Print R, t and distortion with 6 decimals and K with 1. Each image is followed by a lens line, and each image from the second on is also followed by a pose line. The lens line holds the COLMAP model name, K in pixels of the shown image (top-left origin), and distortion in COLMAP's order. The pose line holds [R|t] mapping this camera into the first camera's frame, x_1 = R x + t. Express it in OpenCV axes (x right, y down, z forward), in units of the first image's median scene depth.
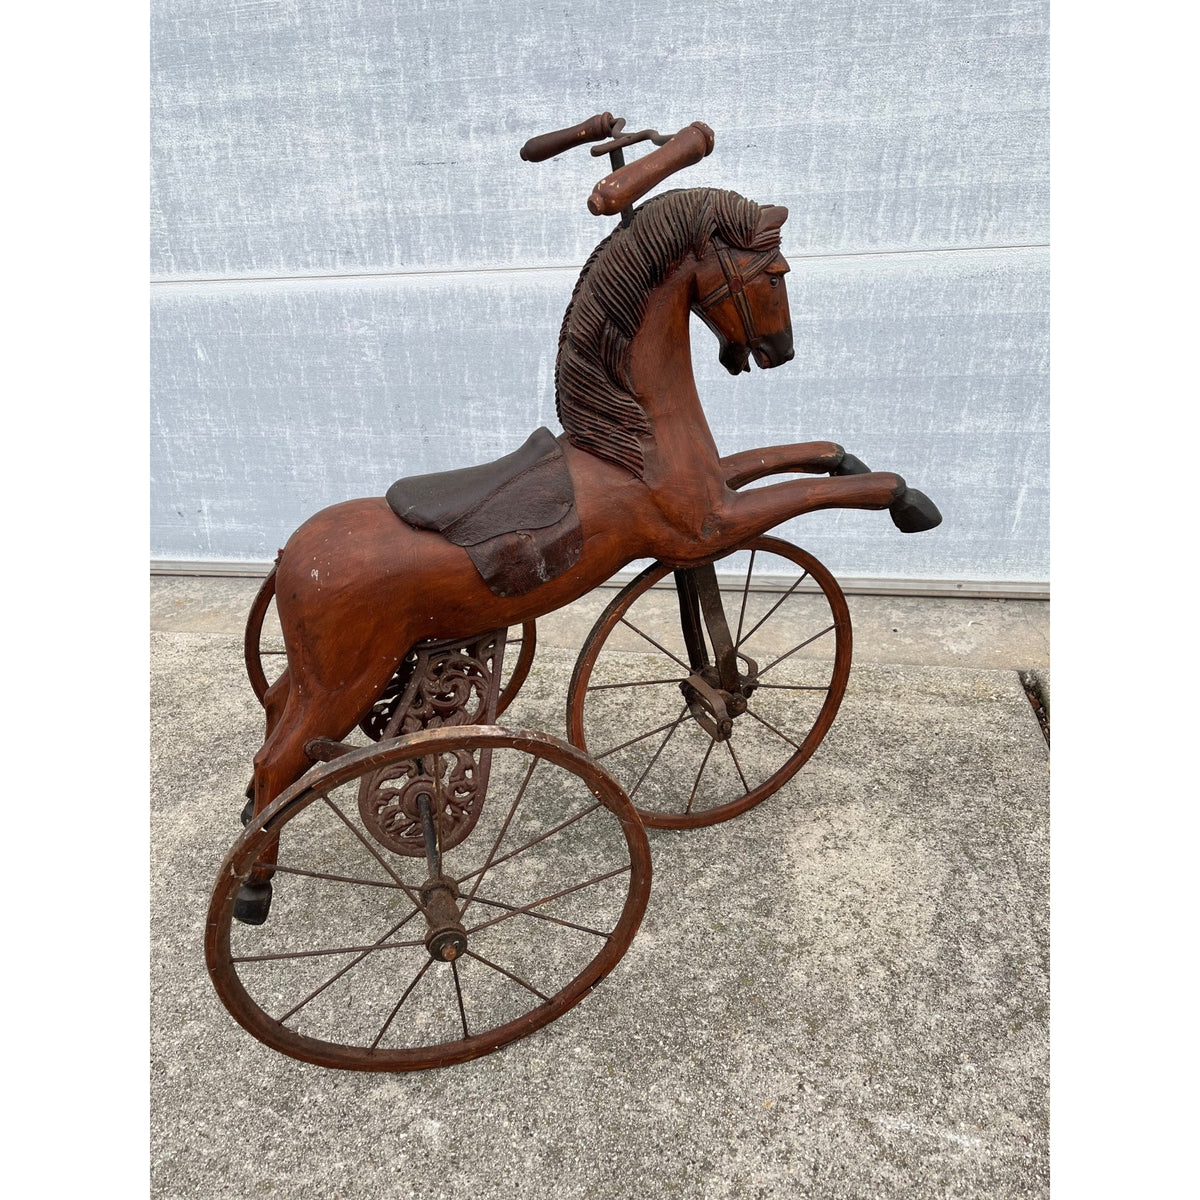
lens RADIAL K [[917.0, 0, 592.8], [0, 917.0, 590.6], [0, 0, 1]] dist [0.066780, -0.087868]
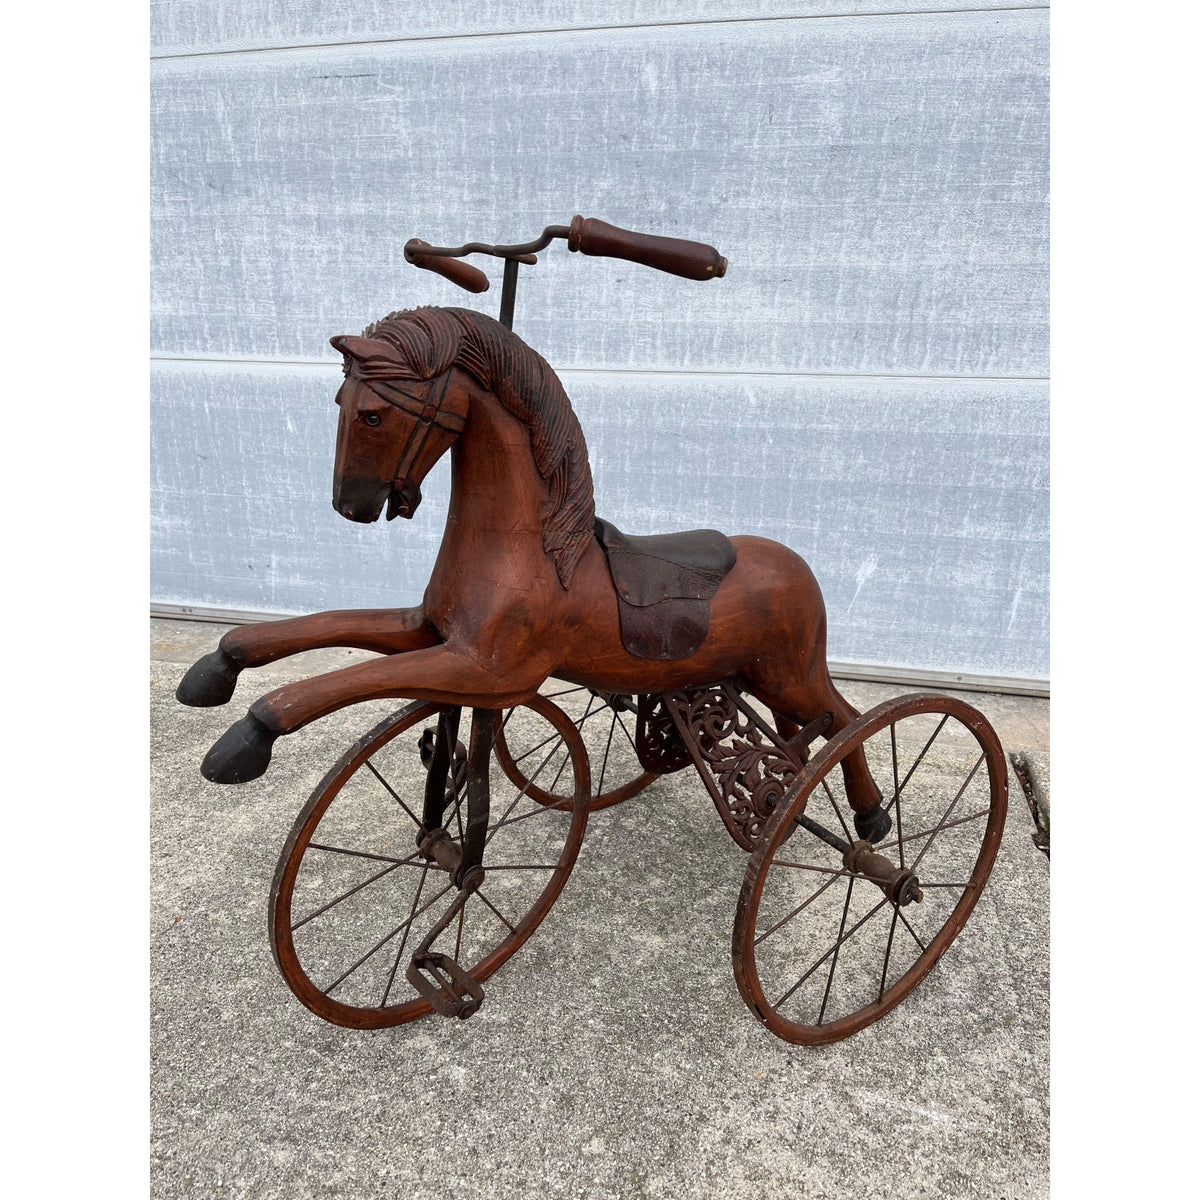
lens RADIAL K [[917.0, 0, 601.8], [0, 917.0, 599.4], [0, 0, 1]] dist [0.066780, -0.087868]
pose [[0.997199, 0.073258, -0.015078, -0.019024], [-0.074575, 0.989269, -0.125644, 0.104501], [0.005712, 0.126416, 0.991961, -0.135716]]
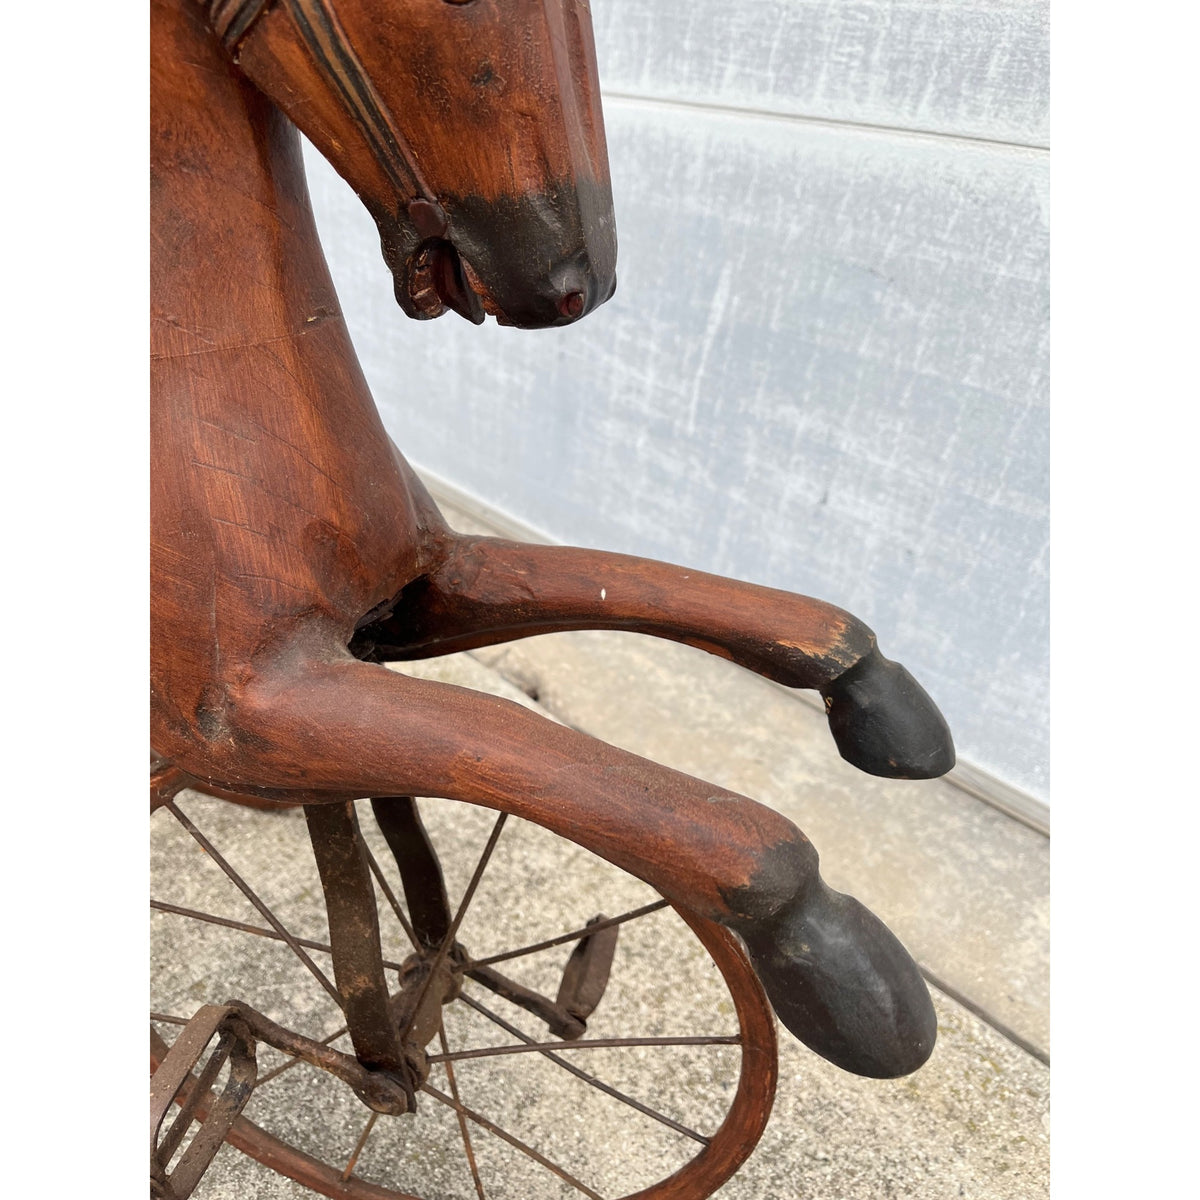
lens RADIAL K [[922.9, 0, 591.6], [0, 922.9, 608.9], [0, 0, 1]] dist [0.069187, -0.104807]
pose [[0.817519, 0.390670, -0.423130, 0.310502], [-0.350813, 0.920498, 0.172086, -0.181409], [0.456719, 0.007756, 0.889577, 0.617024]]
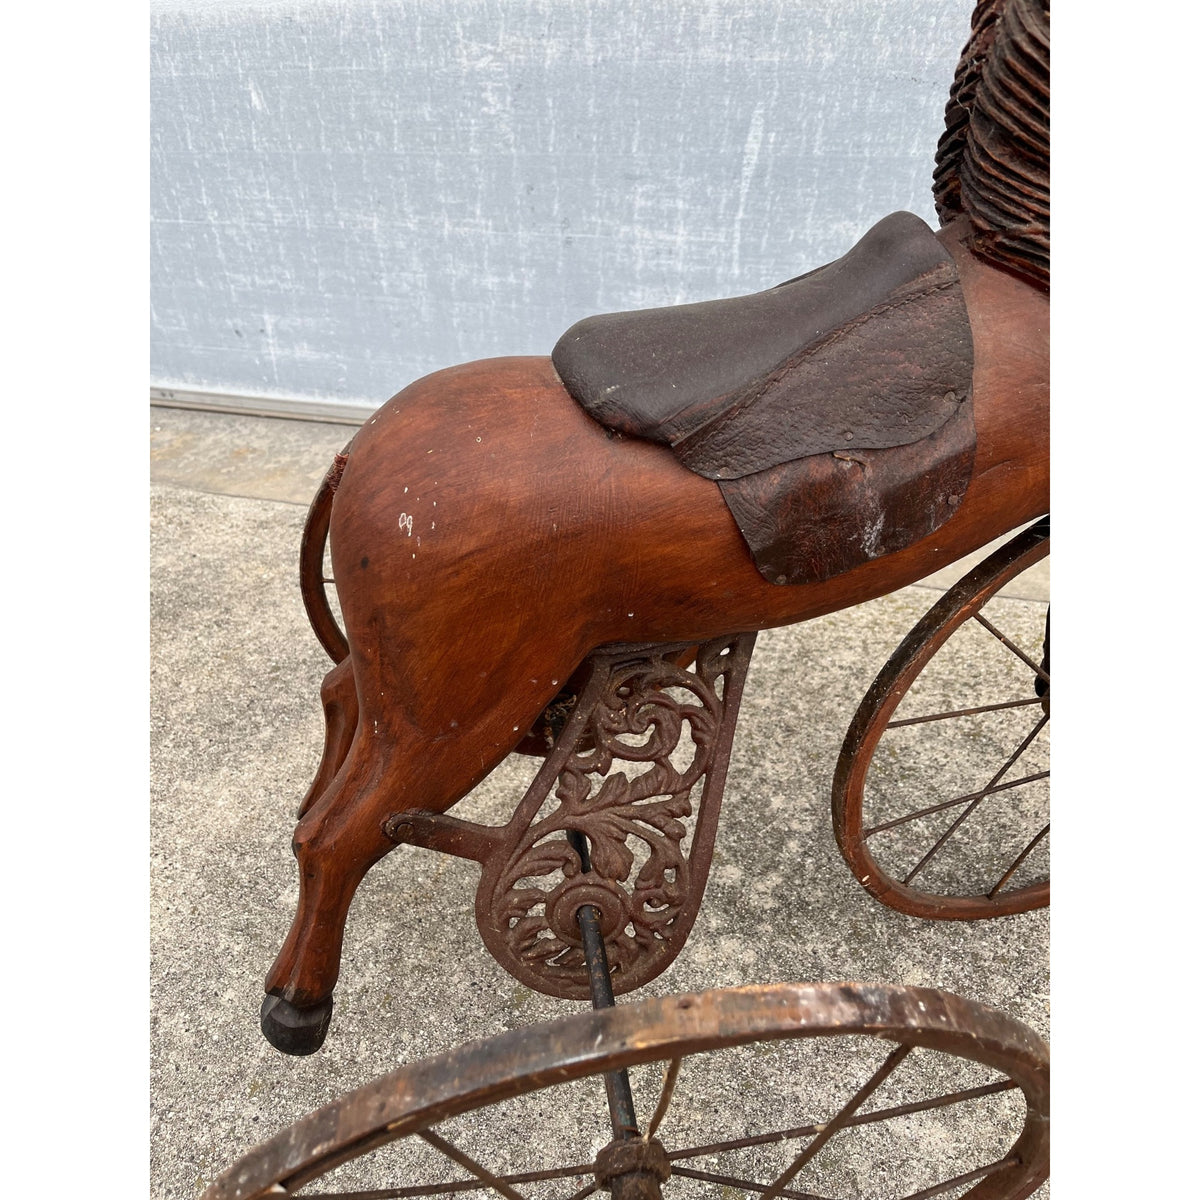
lens RADIAL K [[922.9, 0, 593.0], [0, 922.9, 611.1], [0, 0, 1]] dist [0.069187, -0.104807]
pose [[0.993115, 0.075733, -0.089370, -0.121841], [-0.055763, 0.976562, 0.207886, -0.060461], [0.103020, -0.201471, 0.974062, 0.409714]]
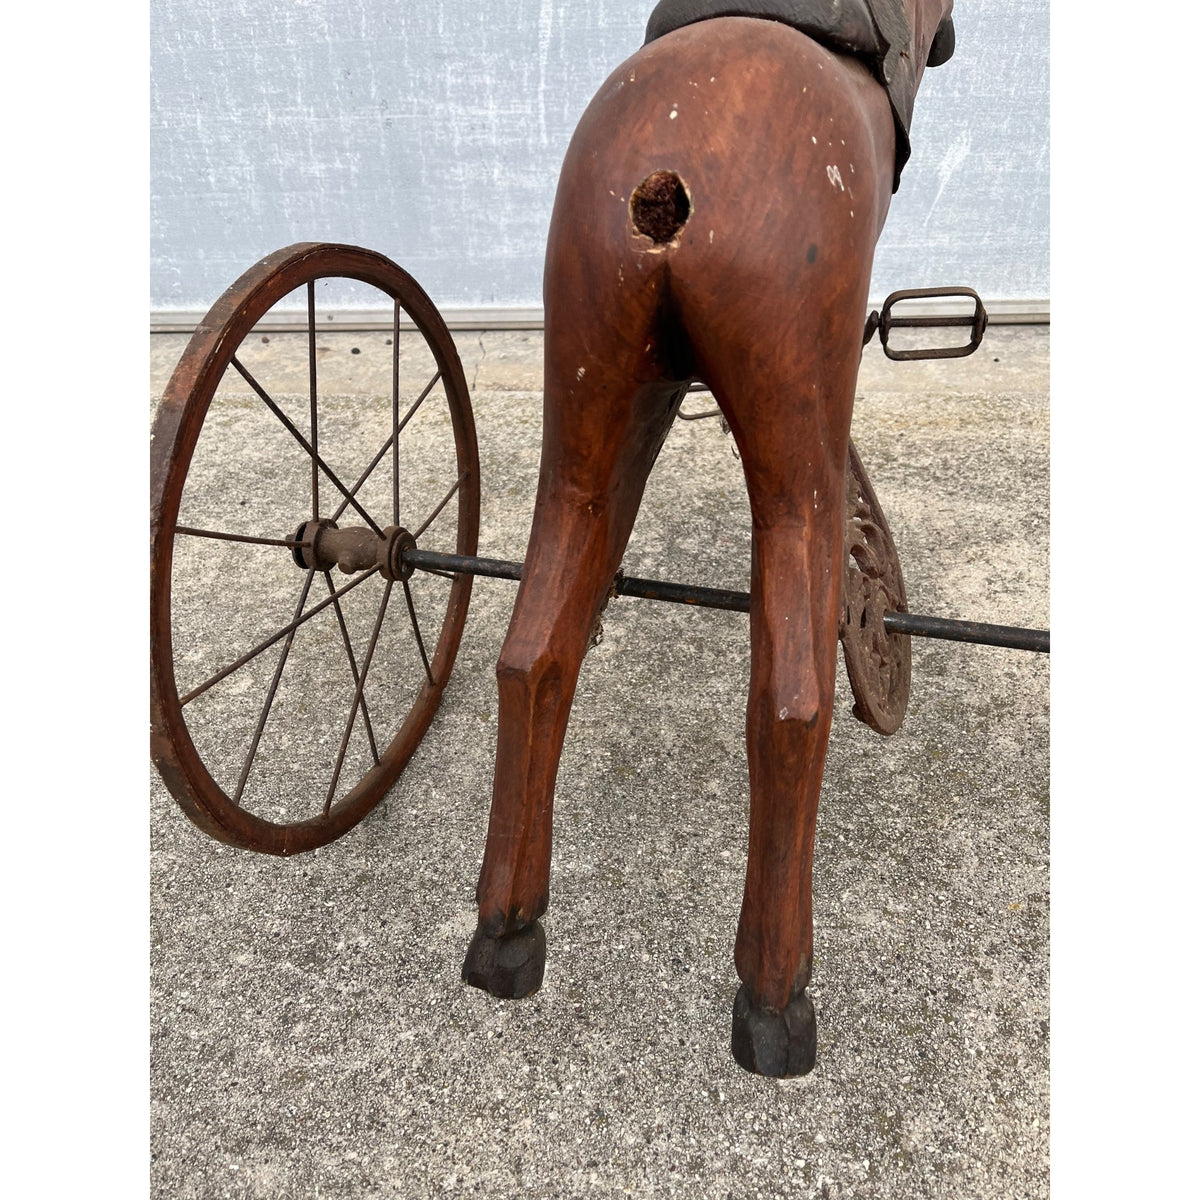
lens RADIAL K [[922.9, 0, 603.4], [0, 922.9, 591.5], [0, 0, 1]] dist [0.069187, -0.104807]
pose [[0.996219, -0.039436, 0.077410, -0.123947], [0.026388, 0.986297, 0.162857, 0.144022], [-0.082772, -0.160199, 0.983608, 0.273833]]
